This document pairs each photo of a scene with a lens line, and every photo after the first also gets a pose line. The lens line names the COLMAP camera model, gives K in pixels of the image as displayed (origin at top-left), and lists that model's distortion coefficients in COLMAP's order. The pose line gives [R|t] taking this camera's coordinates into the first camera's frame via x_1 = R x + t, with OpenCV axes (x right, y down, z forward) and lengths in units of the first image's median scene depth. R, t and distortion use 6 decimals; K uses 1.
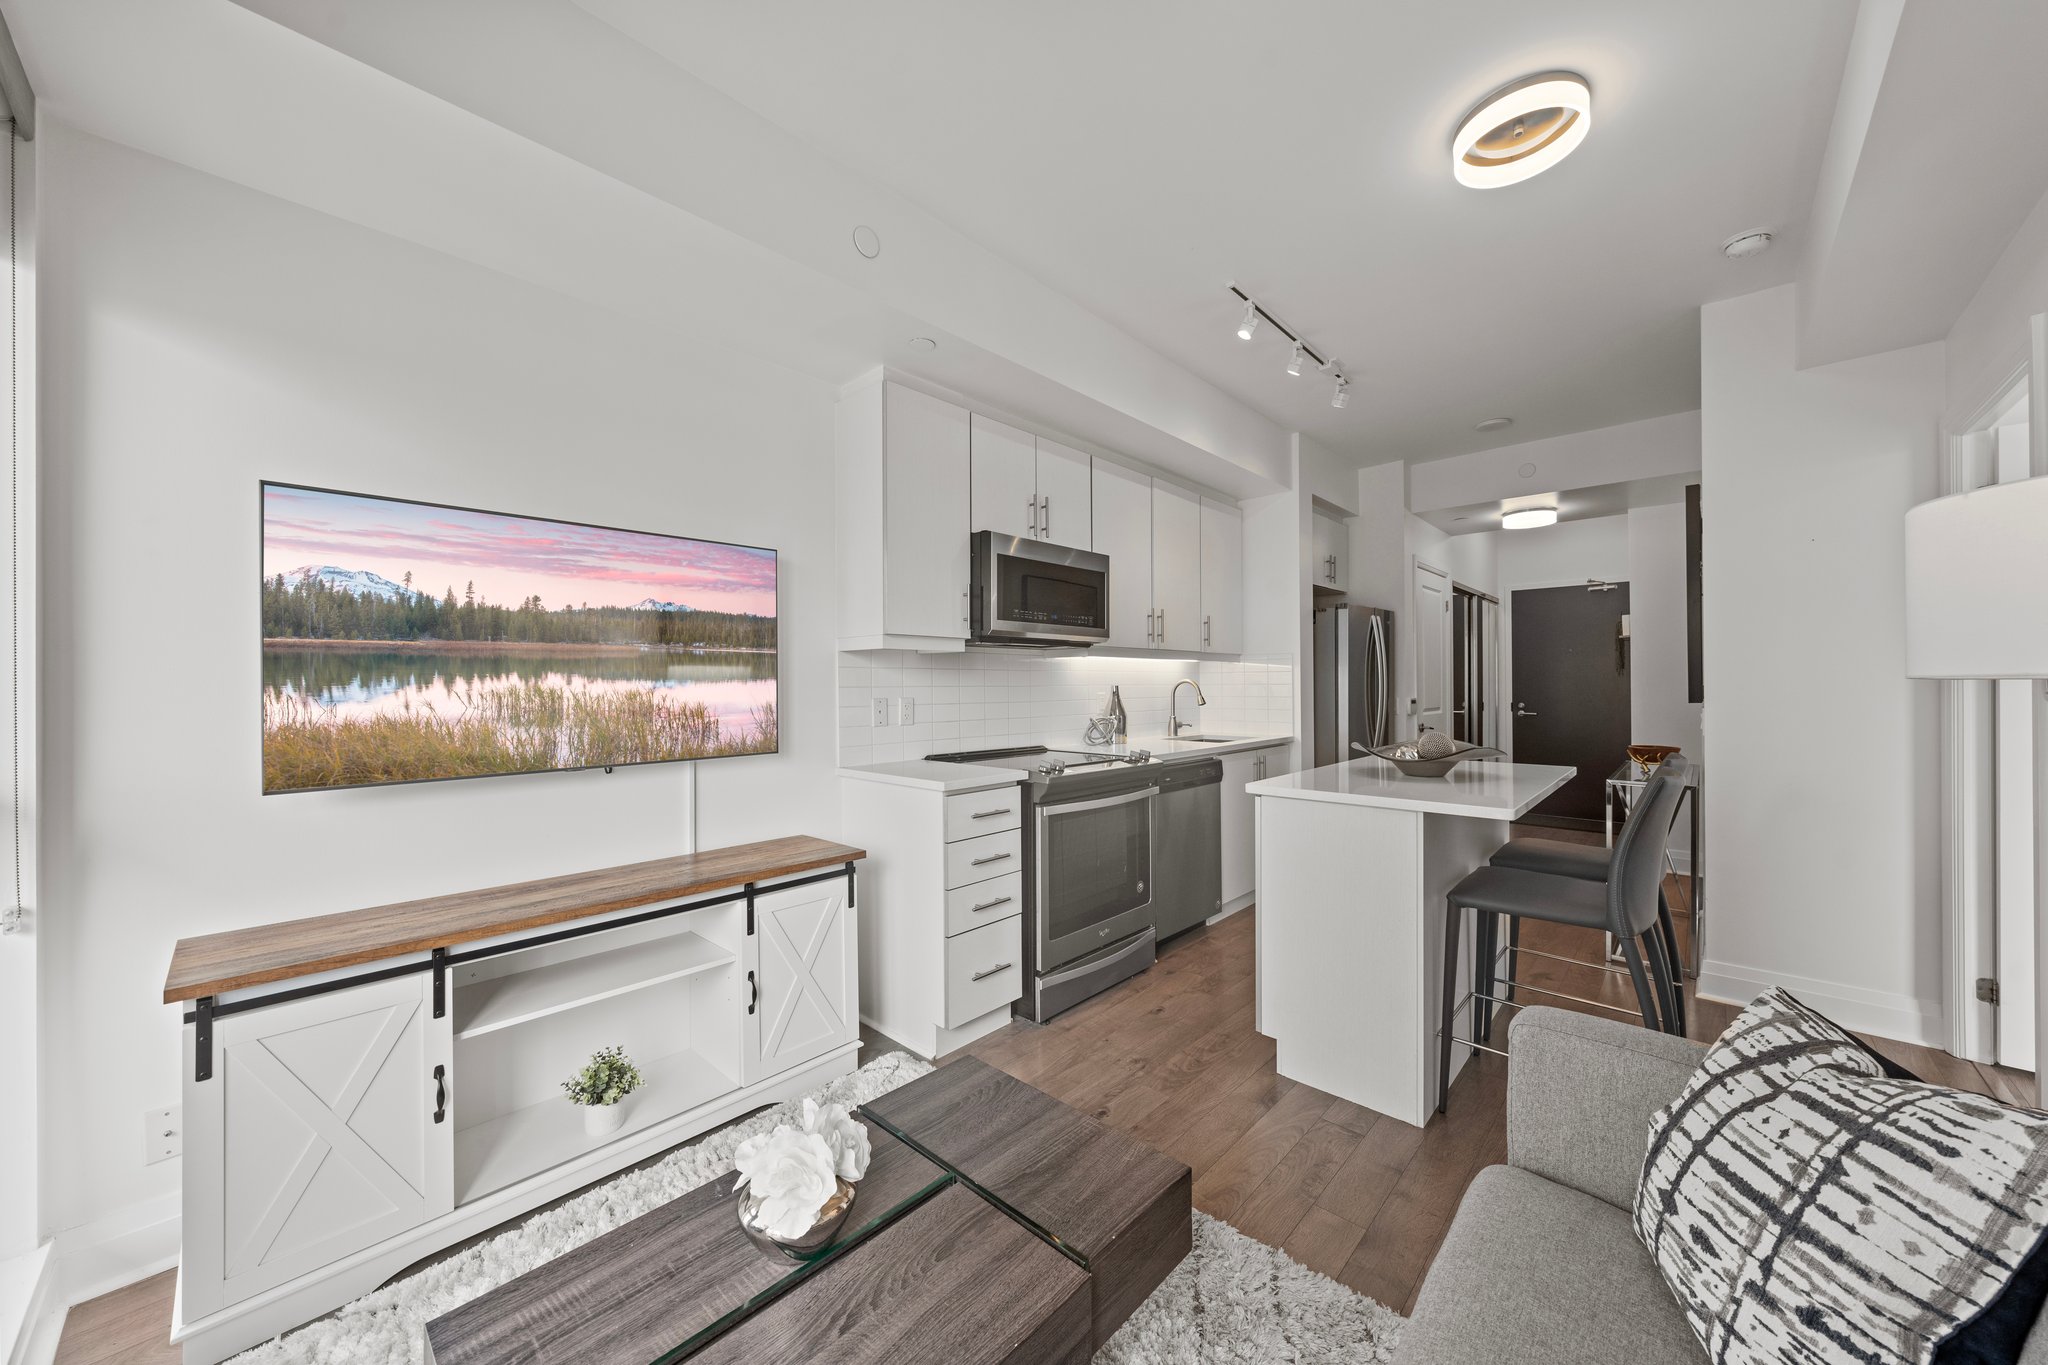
lens RADIAL K [[745.4, 0, 1024.4], [0, 745.4, 675.5], [0, 0, 1]] dist [0.003627, 0.002294]
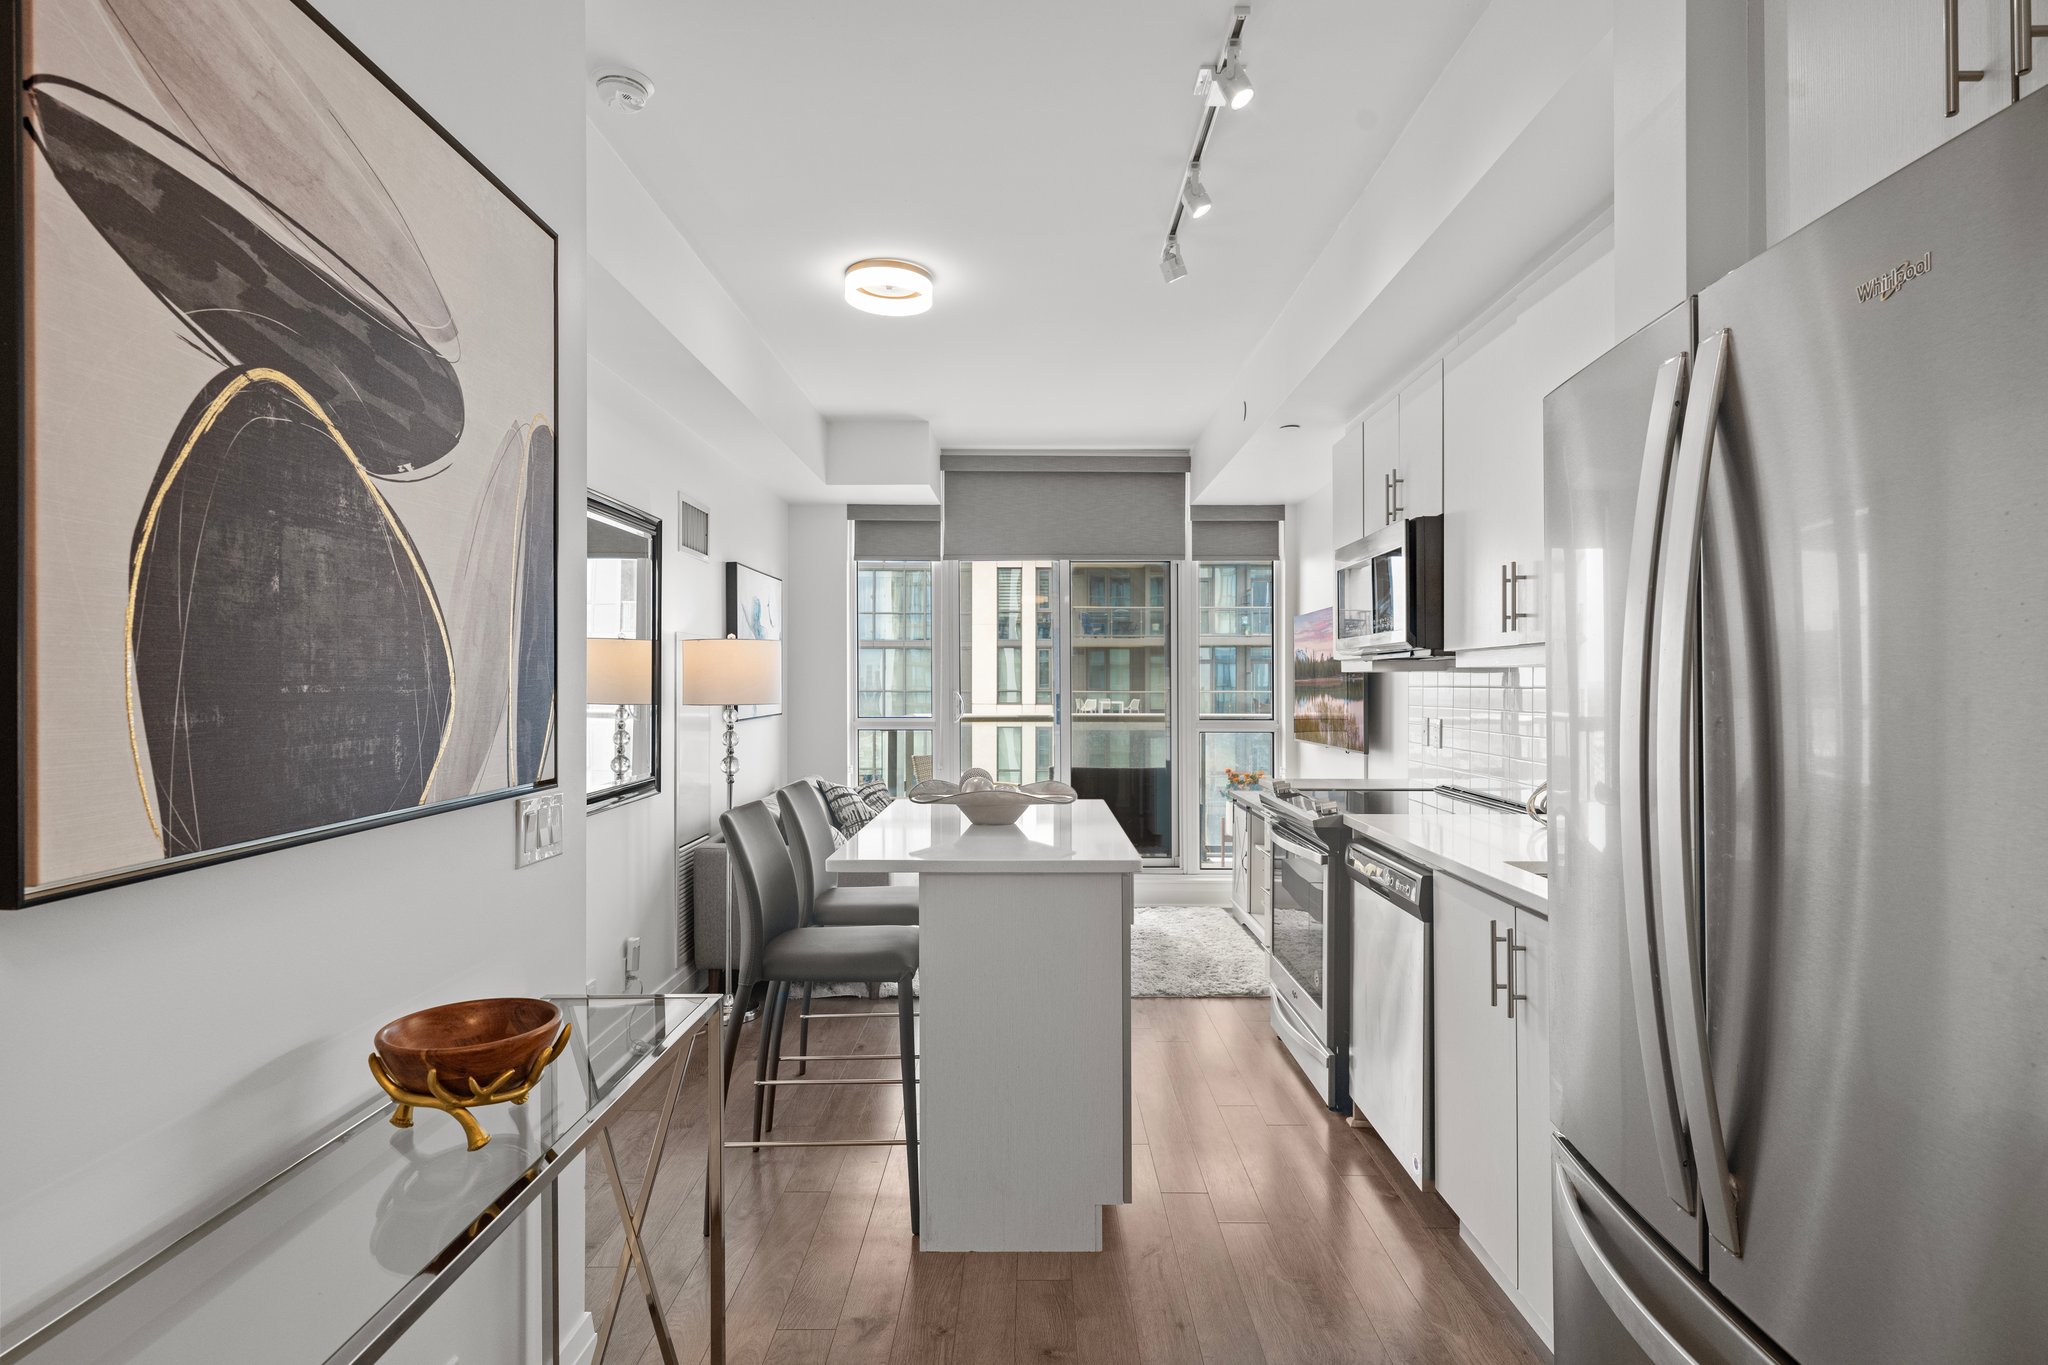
lens RADIAL K [[1049.0, 0, 1019.6], [0, 1049.0, 685.6], [0, 0, 1]] dist [0.009598, -0.004066]
pose [[-0.740999, 0.003338, -0.671498, 1.621681], [0.009785, 0.999935, -0.005826, -0.015812], [0.671435, -0.010887, -0.740983, 2.362014]]
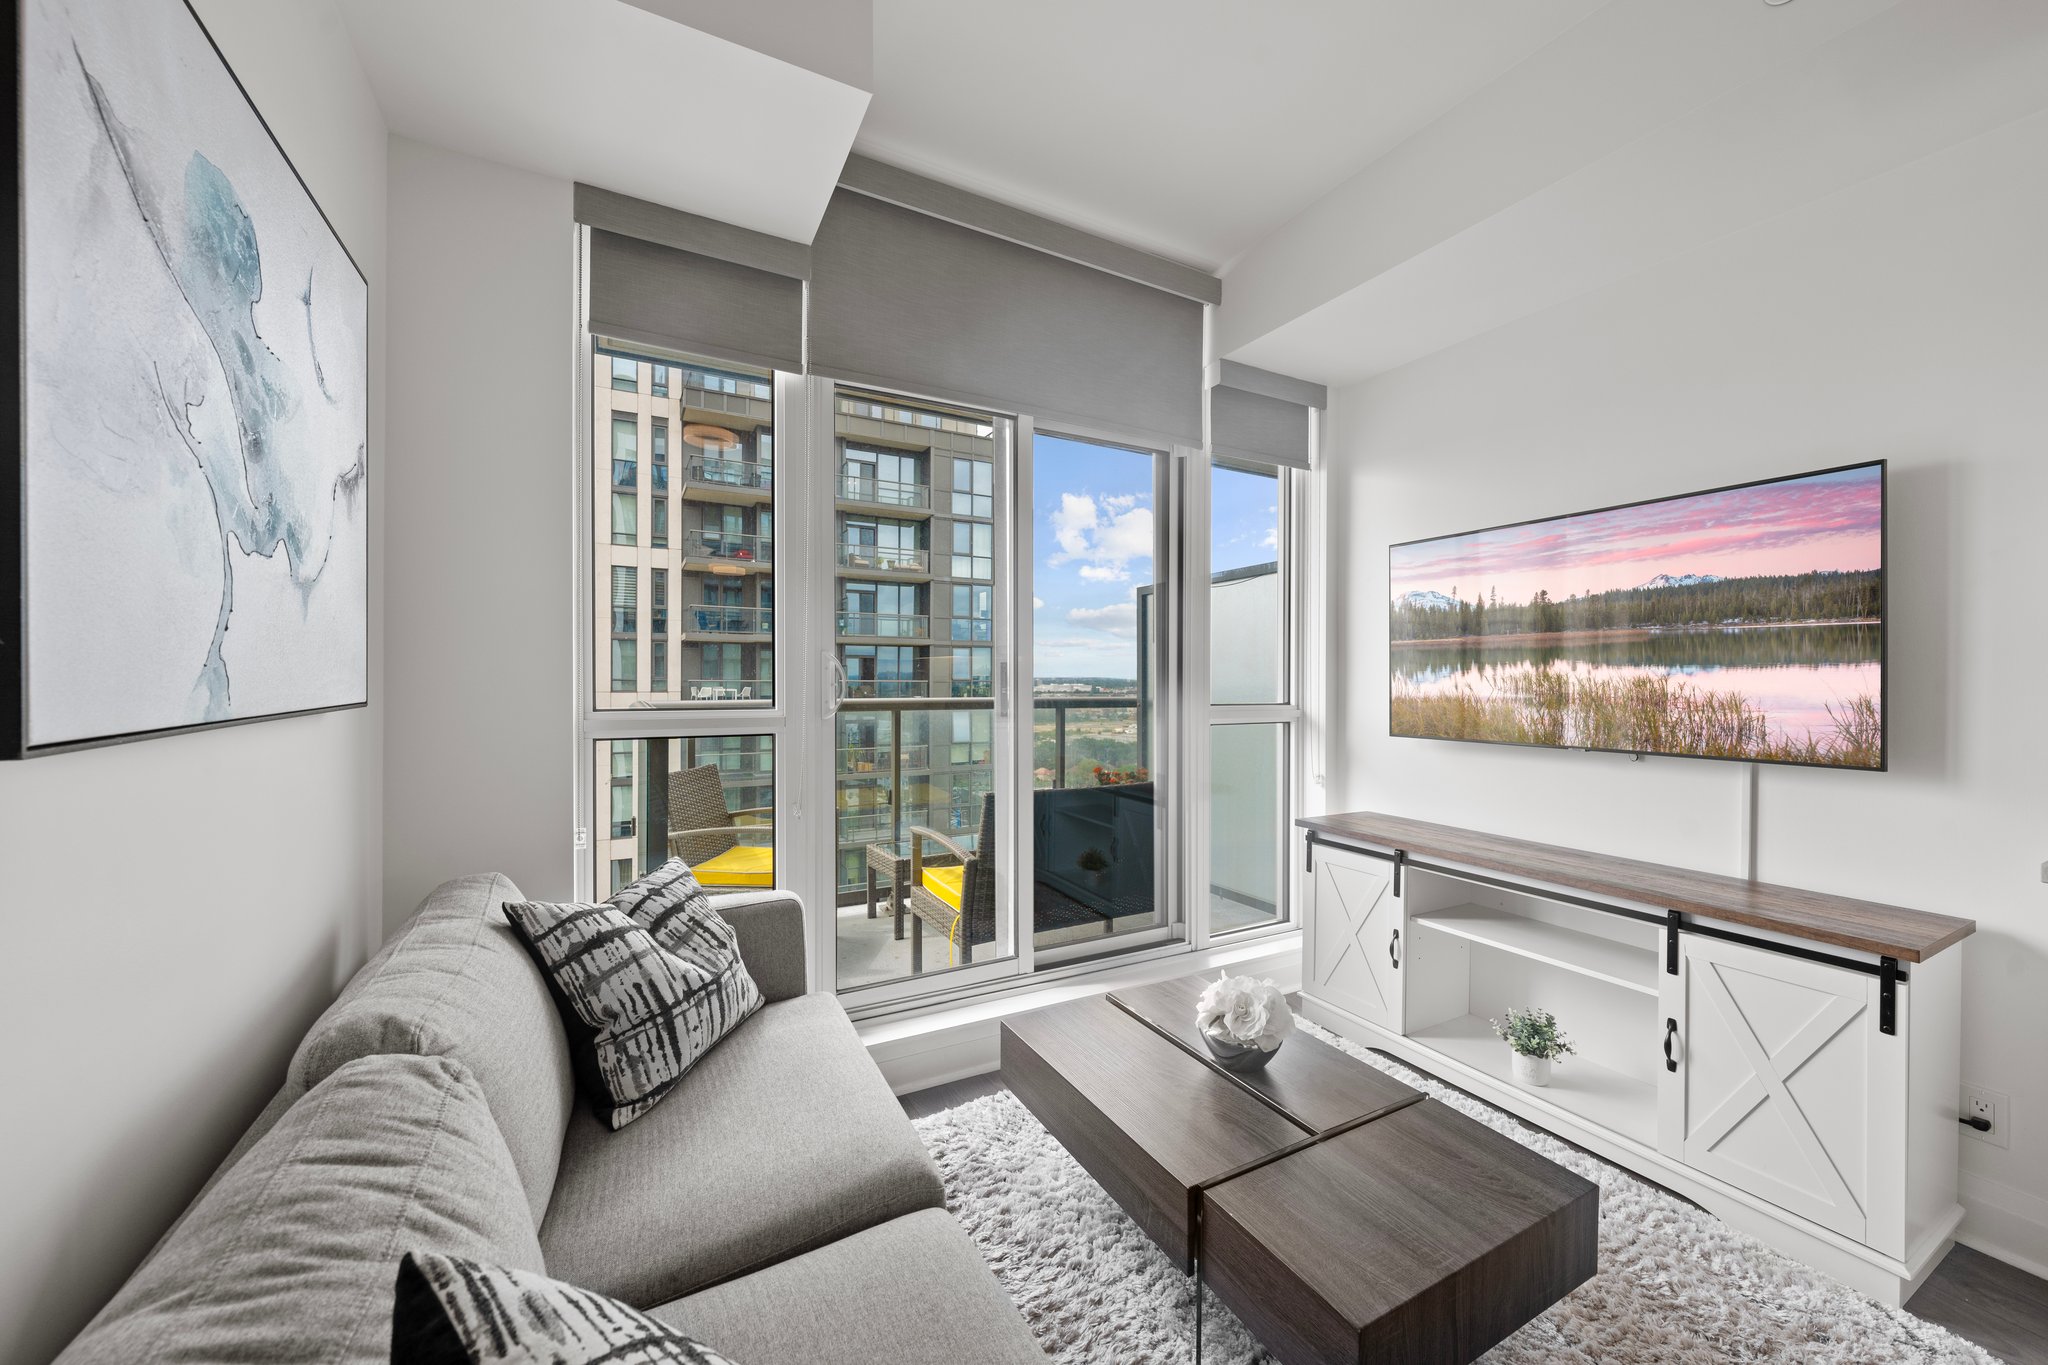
lens RADIAL K [[745.4, 0, 1006.9], [0, 745.4, 684.6], [0, 0, 1]] dist [0.003627, 0.002294]
pose [[-0.328716, 0.007394, -0.944400, 0.636225], [0.007013, 0.999961, 0.005388, 0.020889], [0.944403, -0.004852, -0.328755, 0.589984]]
